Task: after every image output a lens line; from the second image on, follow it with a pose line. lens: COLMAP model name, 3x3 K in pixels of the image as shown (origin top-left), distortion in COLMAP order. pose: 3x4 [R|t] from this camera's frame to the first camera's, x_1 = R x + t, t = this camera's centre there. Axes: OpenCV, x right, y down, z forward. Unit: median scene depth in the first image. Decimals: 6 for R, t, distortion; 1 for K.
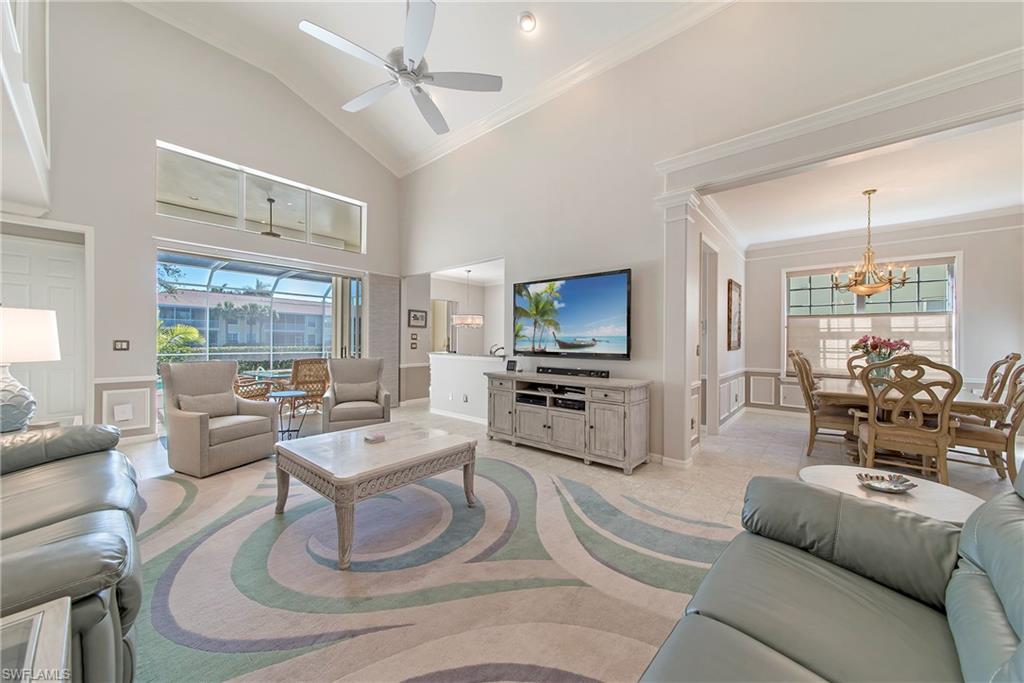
lens RADIAL K [[364.8, 0, 504.5], [0, 364.8, 336.7], [0, 0, 1]] dist [-0.003383, 0.002004]
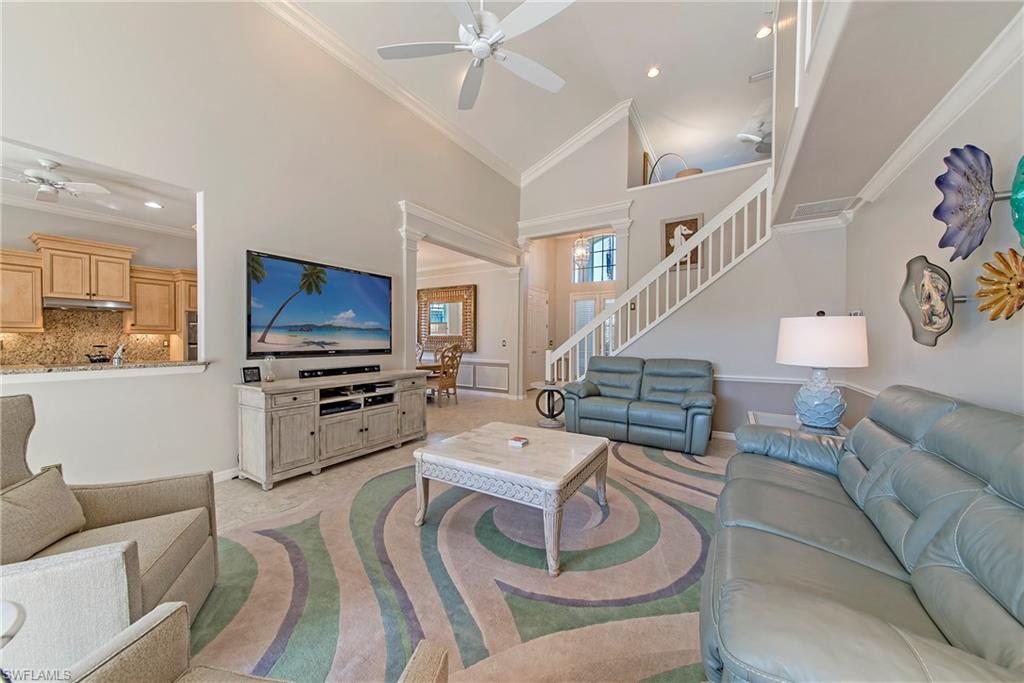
lens RADIAL K [[364.8, 0, 503.0], [0, 364.8, 338.6], [0, 0, 1]] dist [-0.003383, 0.002004]
pose [[-0.160036, -0.004393, 0.987101, -0.922131], [-0.016317, 0.999865, 0.001804, 0.006418], [-0.986976, -0.015817, -0.160086, 0.859398]]
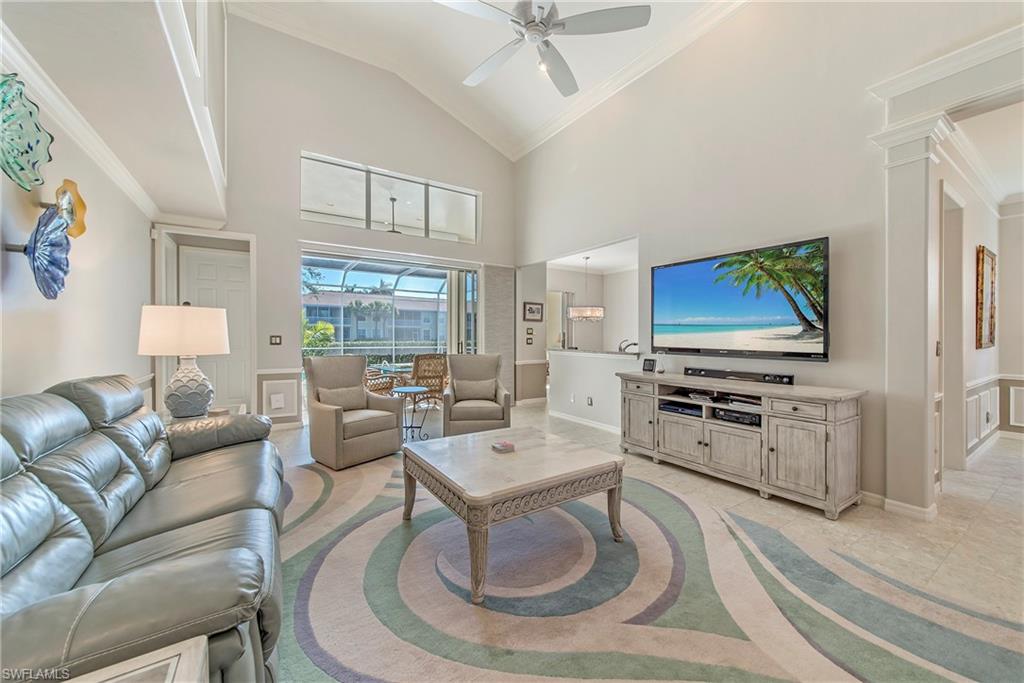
lens RADIAL K [[383.8, 0, 507.2], [0, 383.8, 333.4], [0, 0, 1]] dist [-0.008317, -0.000784]
pose [[0.961722, -0.003412, -0.274005, -0.069379], [0.004878, 0.999977, 0.004671, 0.001088], [0.273983, -0.005829, 0.961717, 0.088828]]
